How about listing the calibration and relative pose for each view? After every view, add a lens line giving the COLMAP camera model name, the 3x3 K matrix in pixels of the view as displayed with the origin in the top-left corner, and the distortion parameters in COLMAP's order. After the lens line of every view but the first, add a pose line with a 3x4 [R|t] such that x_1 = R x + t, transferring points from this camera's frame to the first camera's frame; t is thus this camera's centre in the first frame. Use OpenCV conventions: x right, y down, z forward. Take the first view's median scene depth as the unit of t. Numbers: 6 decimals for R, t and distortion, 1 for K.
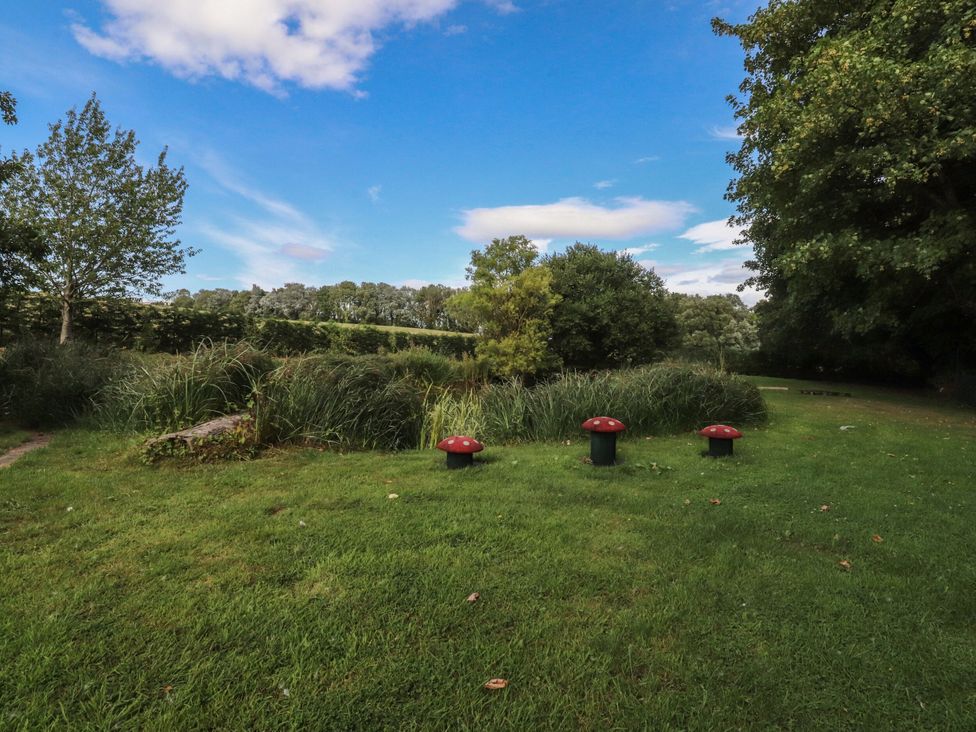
lens RADIAL K [[492.9, 0, 487.7], [0, 492.9, 355.7], [0, 0, 1]] dist [0.002379, -0.012468]
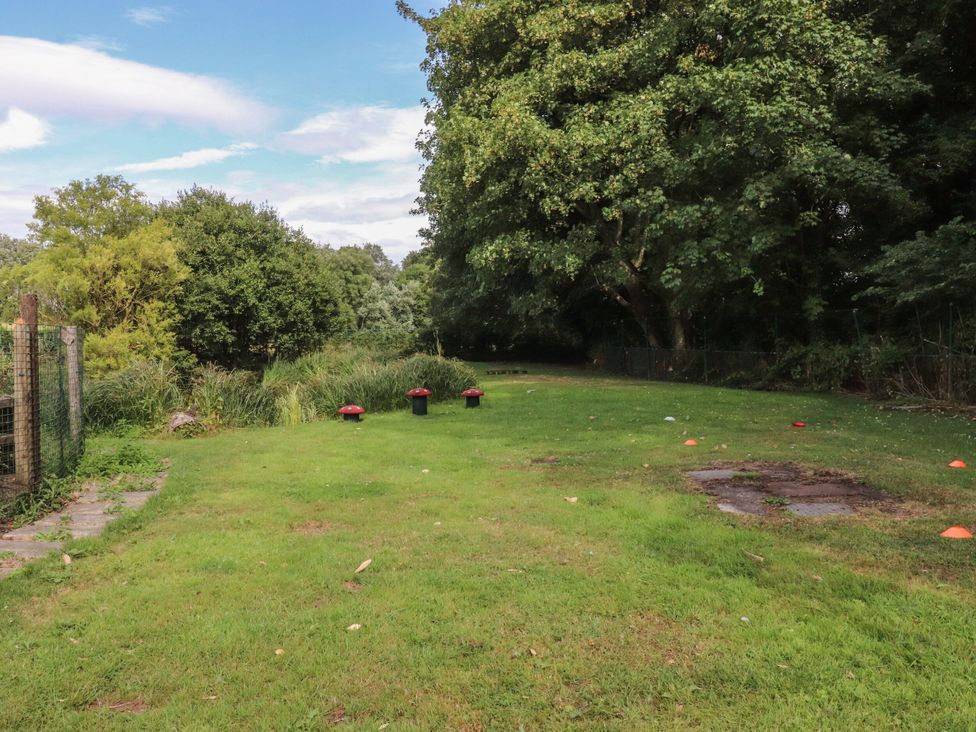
lens RADIAL K [[385.9, 0, 488.0], [0, 385.9, 366.0], [0, 0, 1]] dist [-0.000433, -0.000074]
pose [[0.864946, -0.078332, 0.495713, 0.224976], [0.057862, 0.996722, 0.056541, 0.013610], [-0.498517, -0.020221, 0.866644, 0.285258]]
